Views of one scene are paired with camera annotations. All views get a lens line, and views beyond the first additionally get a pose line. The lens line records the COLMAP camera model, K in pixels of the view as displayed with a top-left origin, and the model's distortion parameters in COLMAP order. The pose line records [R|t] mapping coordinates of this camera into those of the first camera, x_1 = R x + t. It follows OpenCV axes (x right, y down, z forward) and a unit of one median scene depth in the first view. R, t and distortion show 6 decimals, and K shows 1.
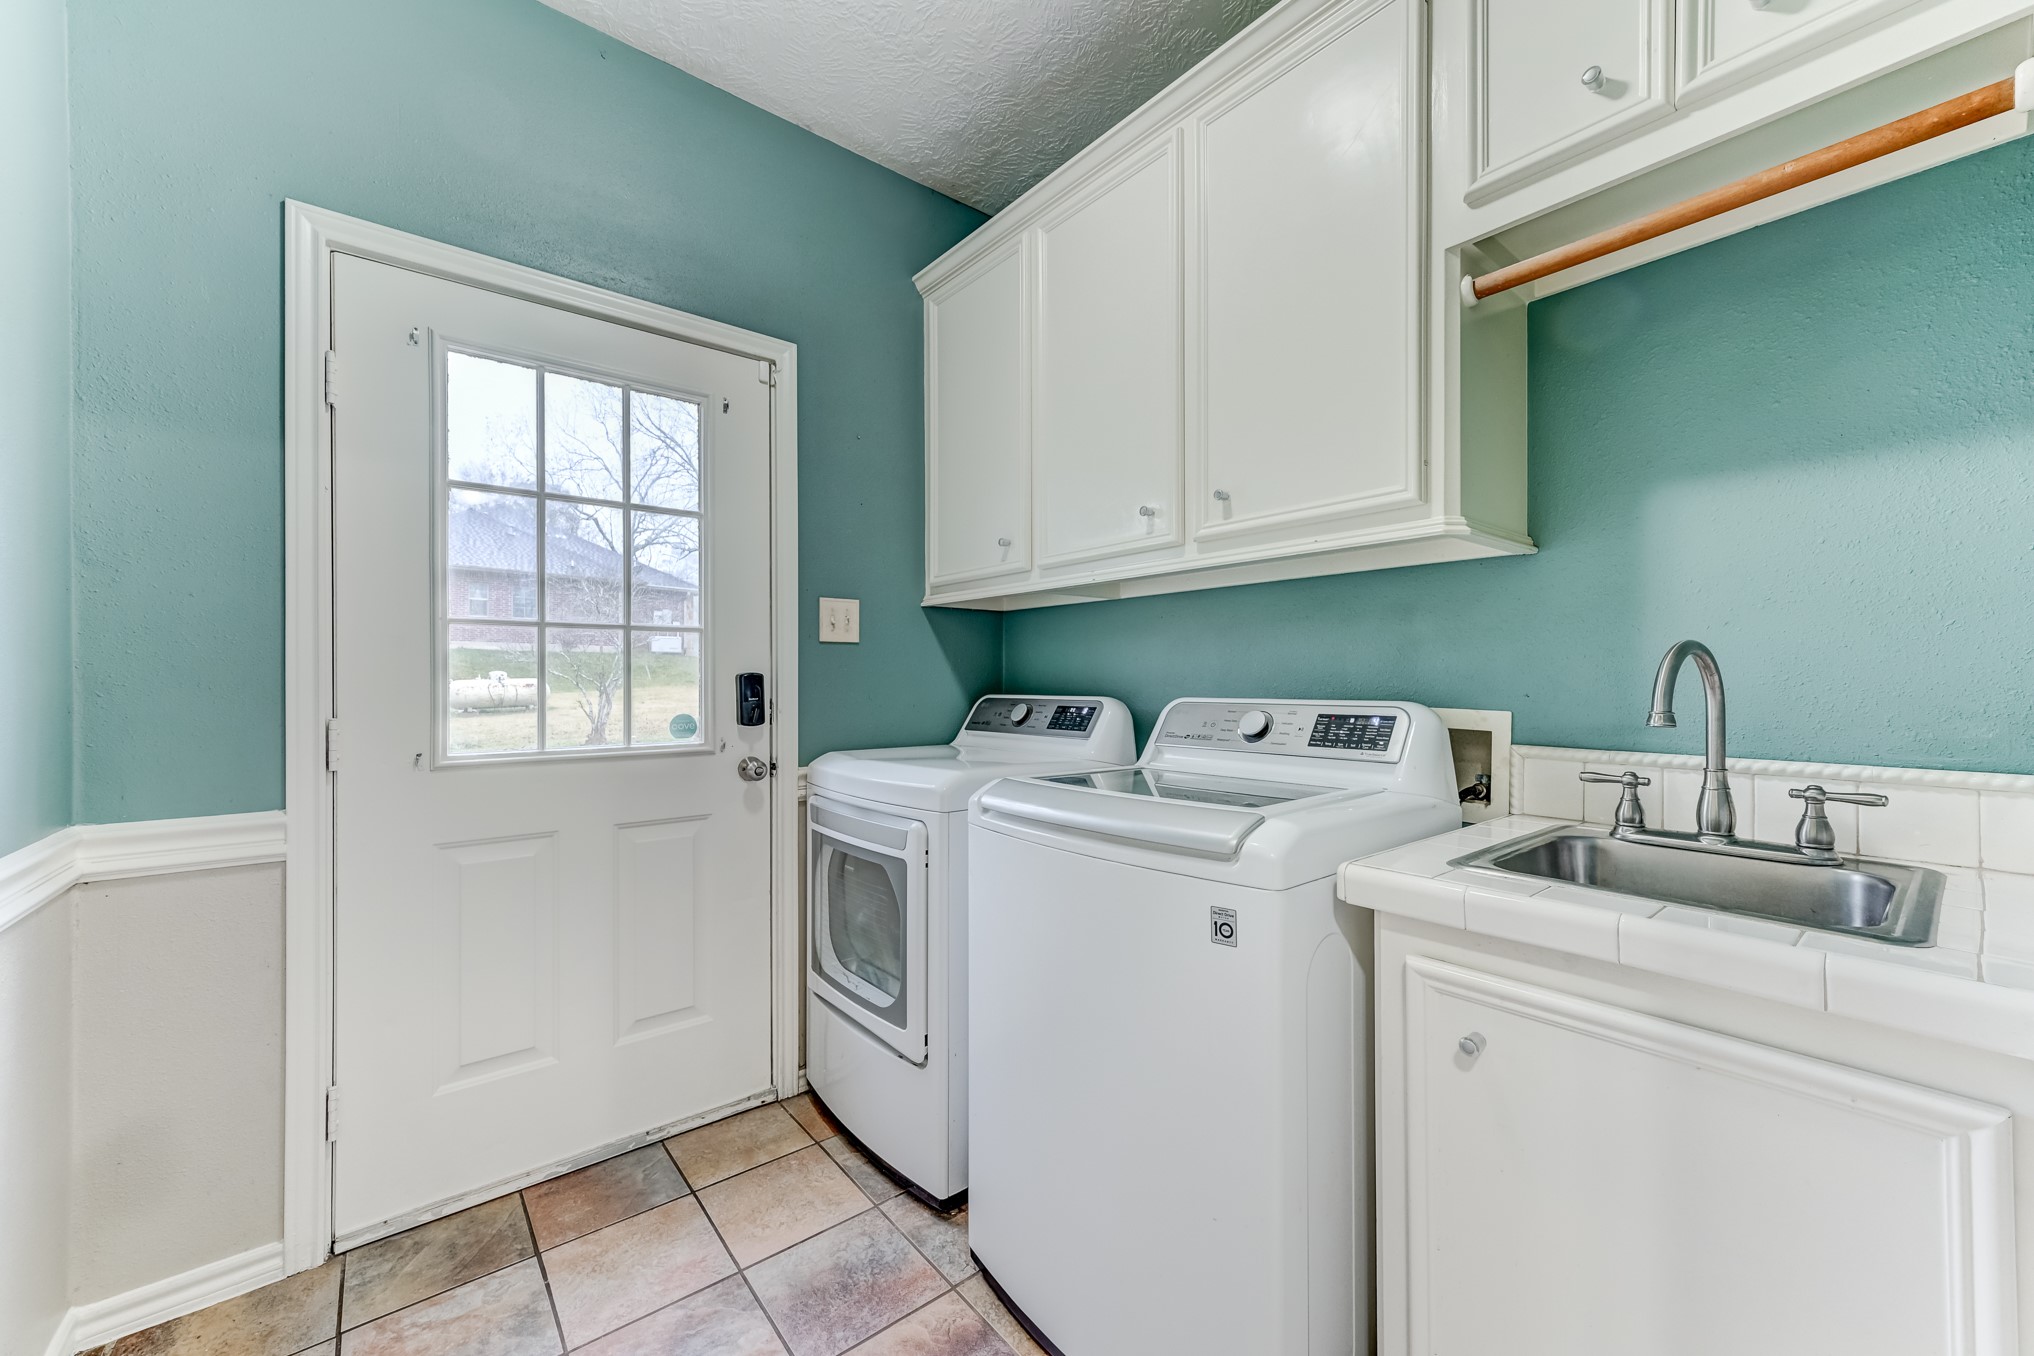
lens RADIAL K [[789.7, 0, 1012.9], [0, 789.7, 683.5], [0, 0, 1]] dist [0.000394, 0.000253]
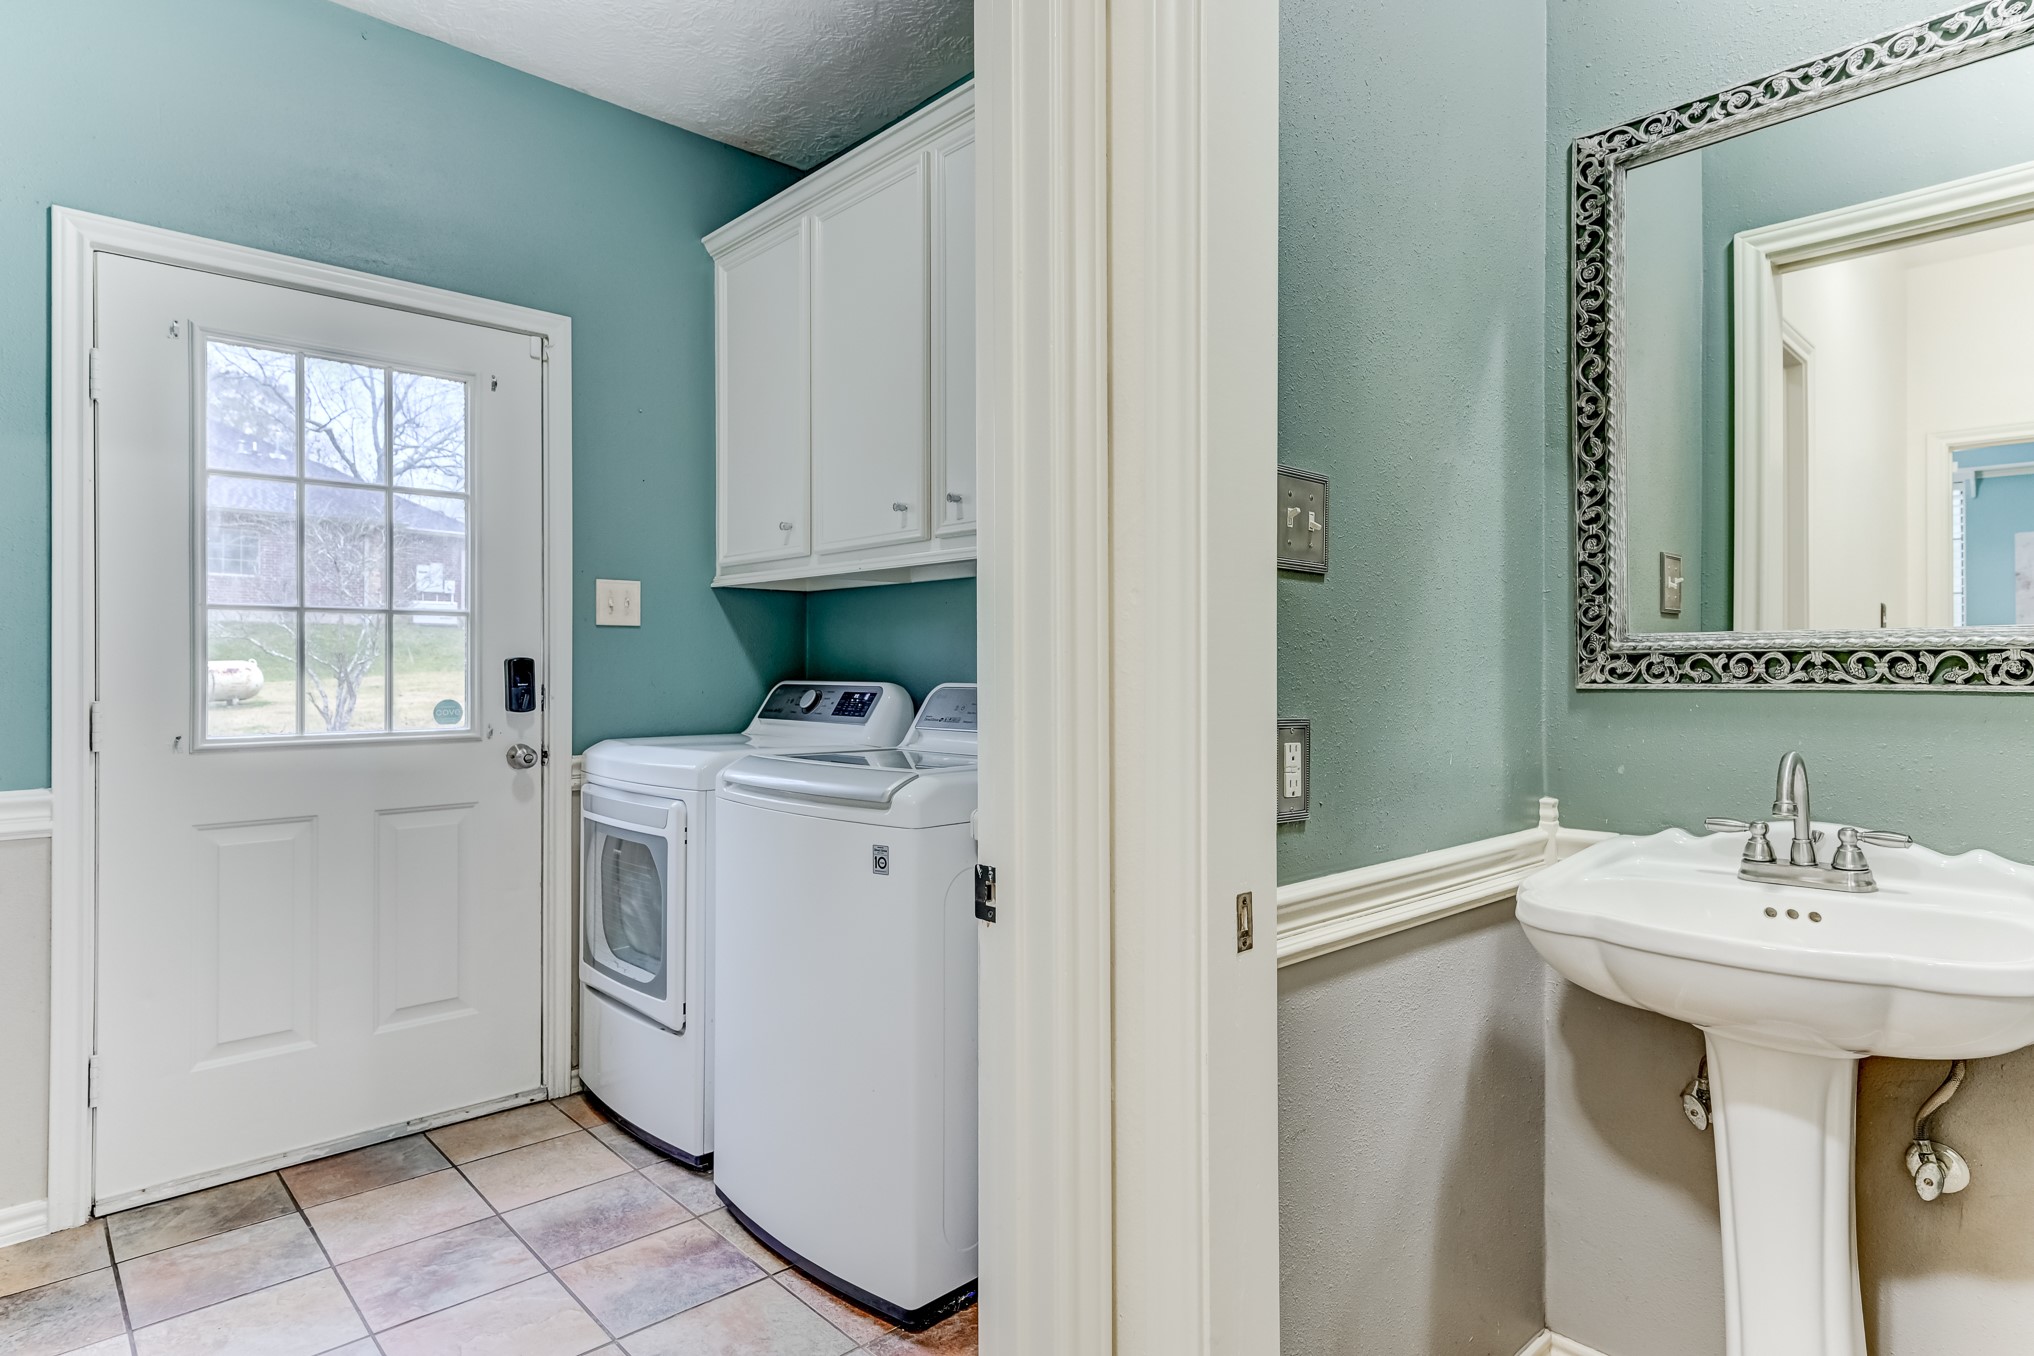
lens RADIAL K [[1110.9, 0, 1018.5], [0, 1110.9, 668.0], [0, 0, 1]] dist [0.005819, 0.000826]
pose [[0.997611, 0.002157, 0.069053, 0.225480], [-0.002070, 0.999997, -0.001329, -0.000021], [-0.069056, 0.001183, 0.997612, -0.496592]]
